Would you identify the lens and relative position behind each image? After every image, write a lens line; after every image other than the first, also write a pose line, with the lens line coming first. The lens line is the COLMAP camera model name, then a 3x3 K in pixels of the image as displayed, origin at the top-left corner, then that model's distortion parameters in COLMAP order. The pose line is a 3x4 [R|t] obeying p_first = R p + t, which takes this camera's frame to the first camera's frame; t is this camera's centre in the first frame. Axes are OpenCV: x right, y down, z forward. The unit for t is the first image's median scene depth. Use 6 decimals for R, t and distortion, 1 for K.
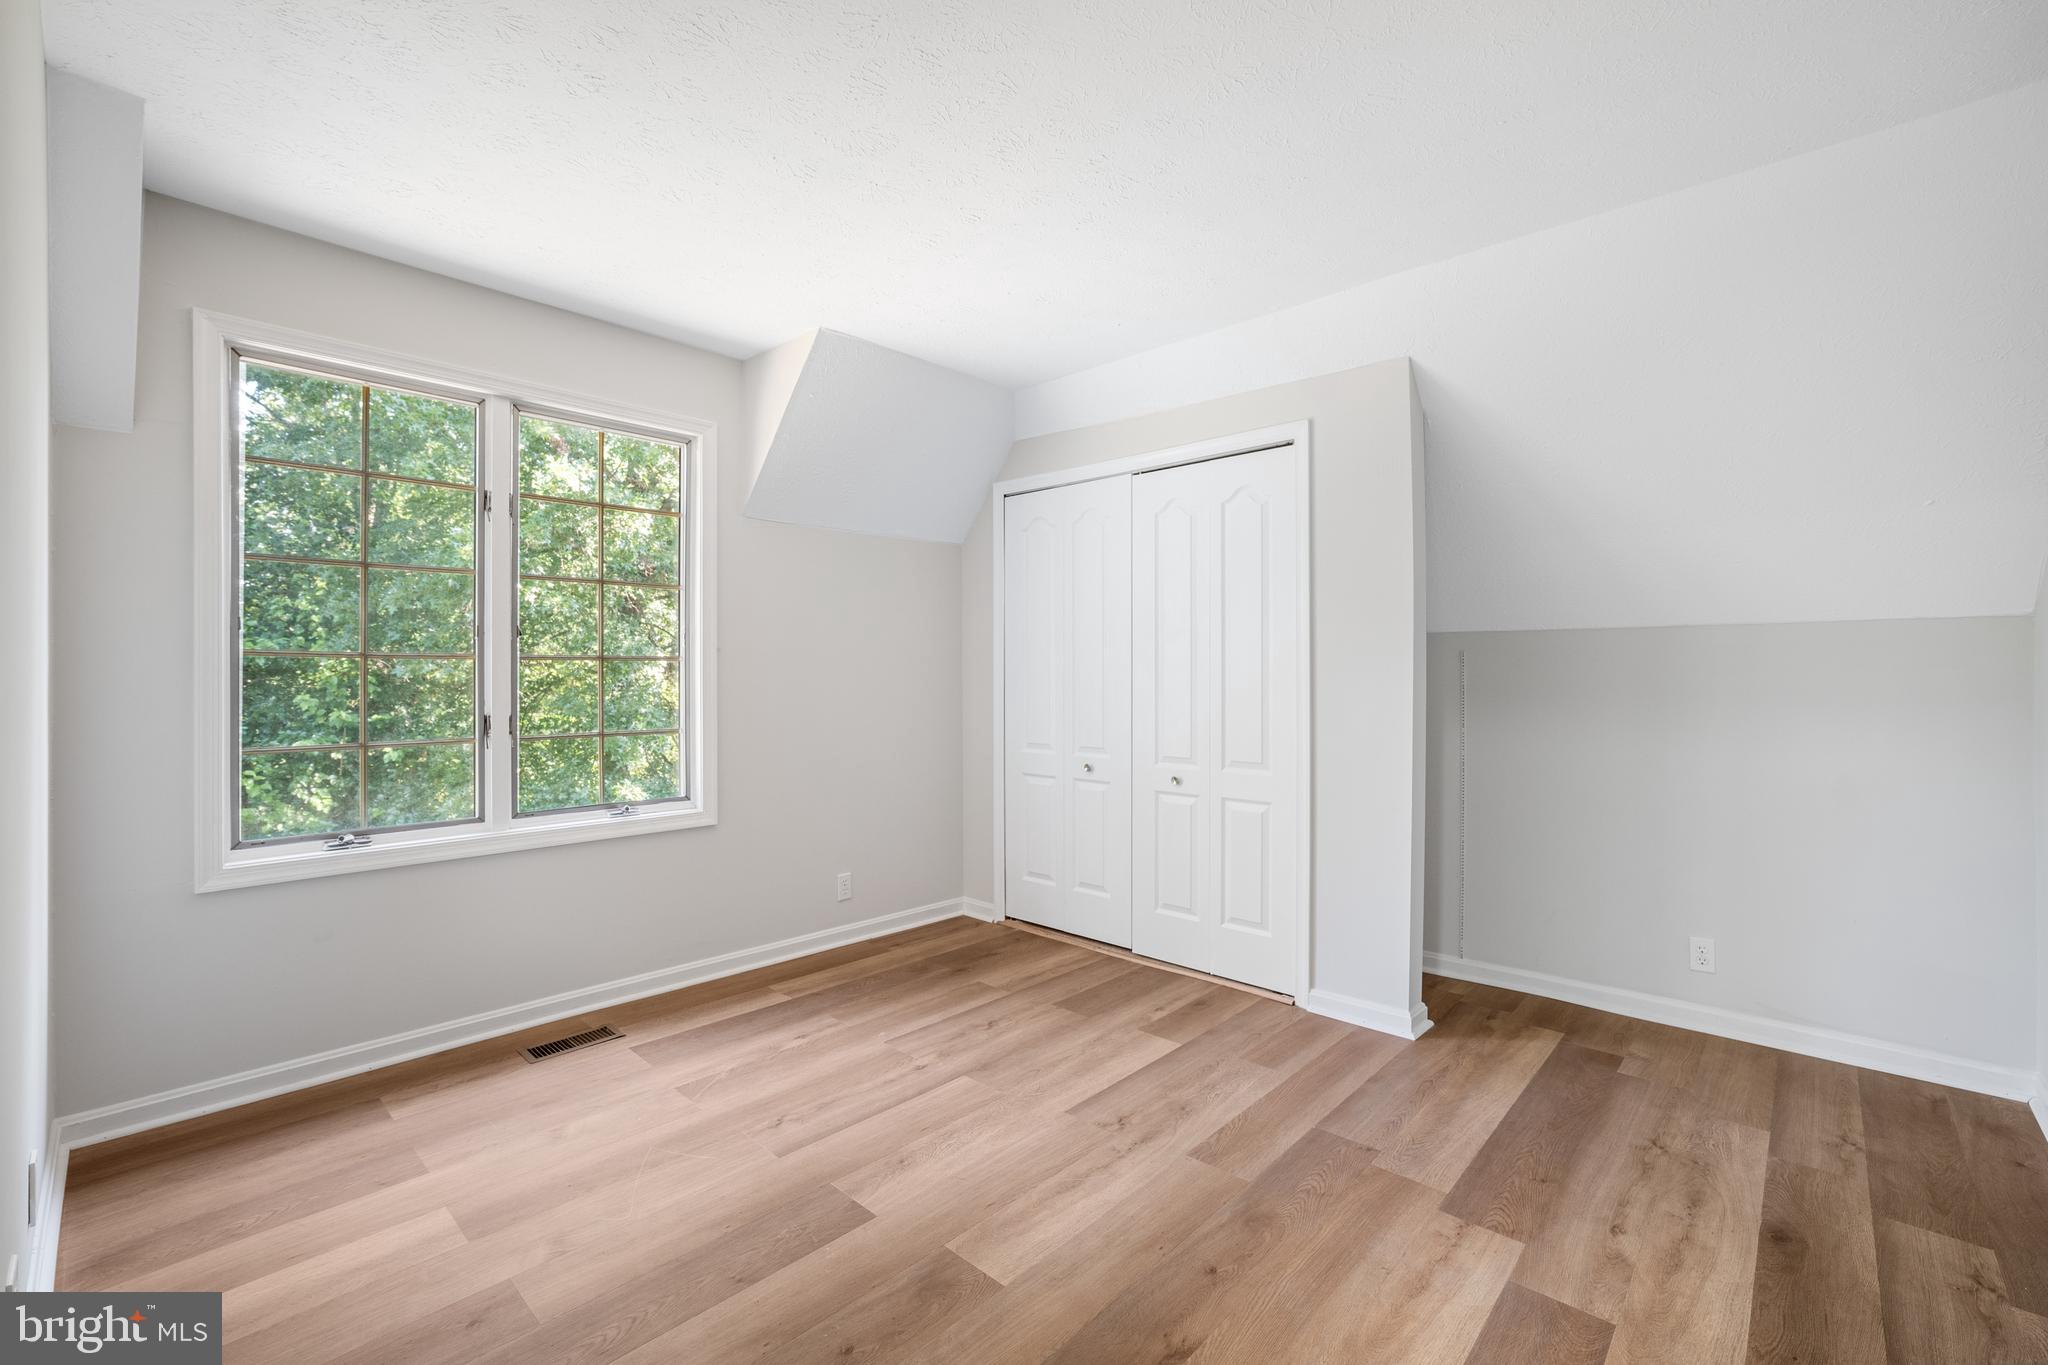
lens RADIAL K [[875.6, 0, 1016.6], [0, 875.6, 670.3], [0, 0, 1]] dist [-0.017109, 0.000814]
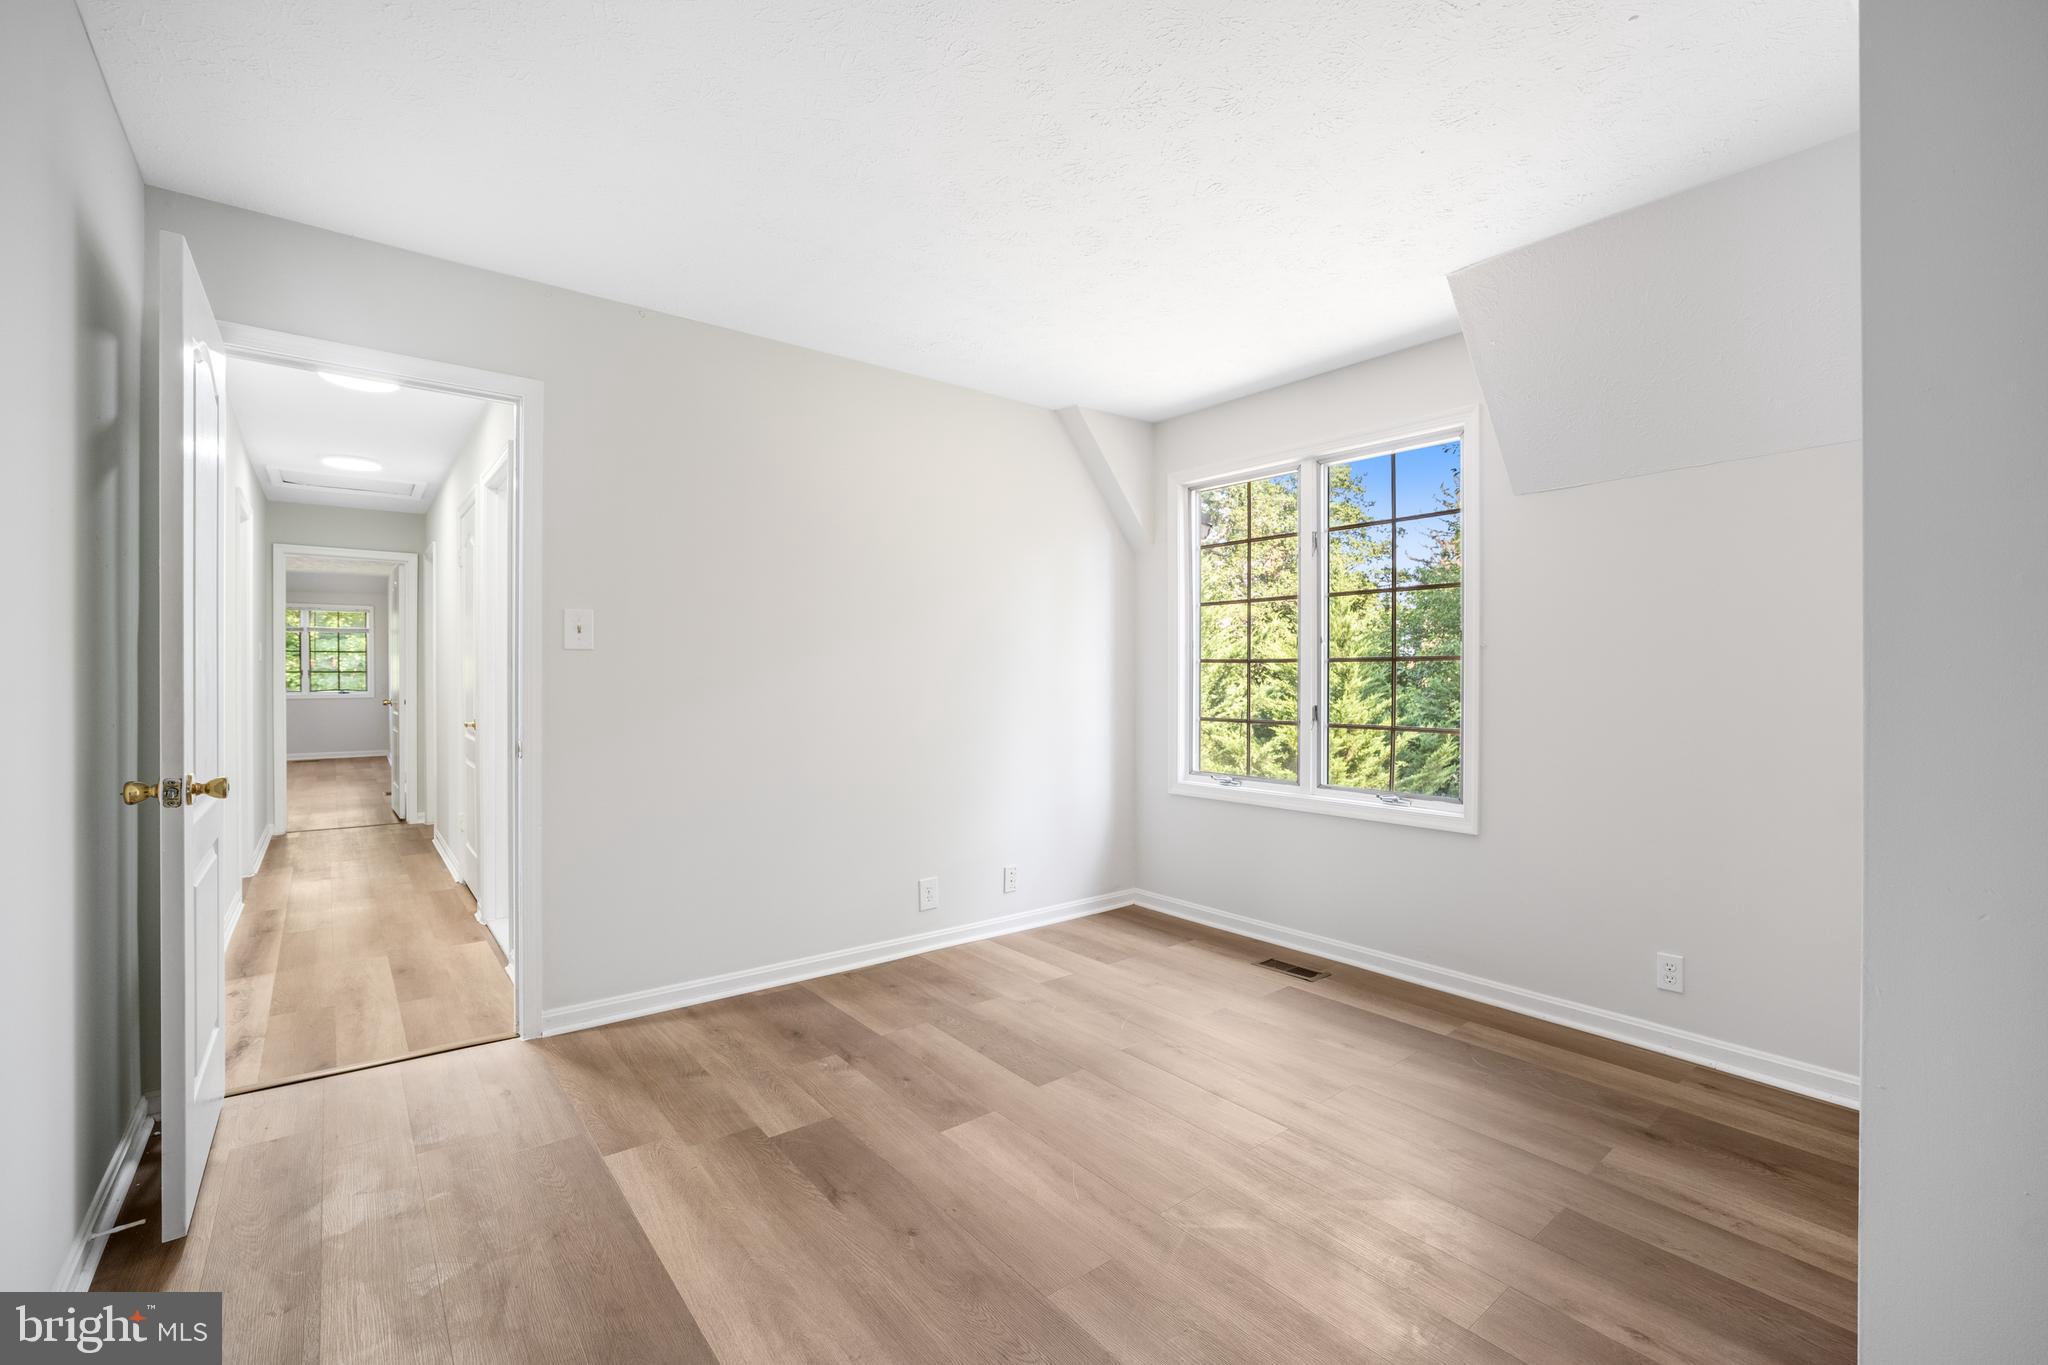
lens RADIAL K [[875.6, 0, 1029.7], [0, 875.6, 680.2], [0, 0, 1]] dist [-0.017109, 0.000814]
pose [[-0.136000, 0.004589, -0.990698, 0.800808], [0.005805, 0.999976, 0.003835, 0.007185], [0.990692, -0.005230, -0.136023, 0.821879]]
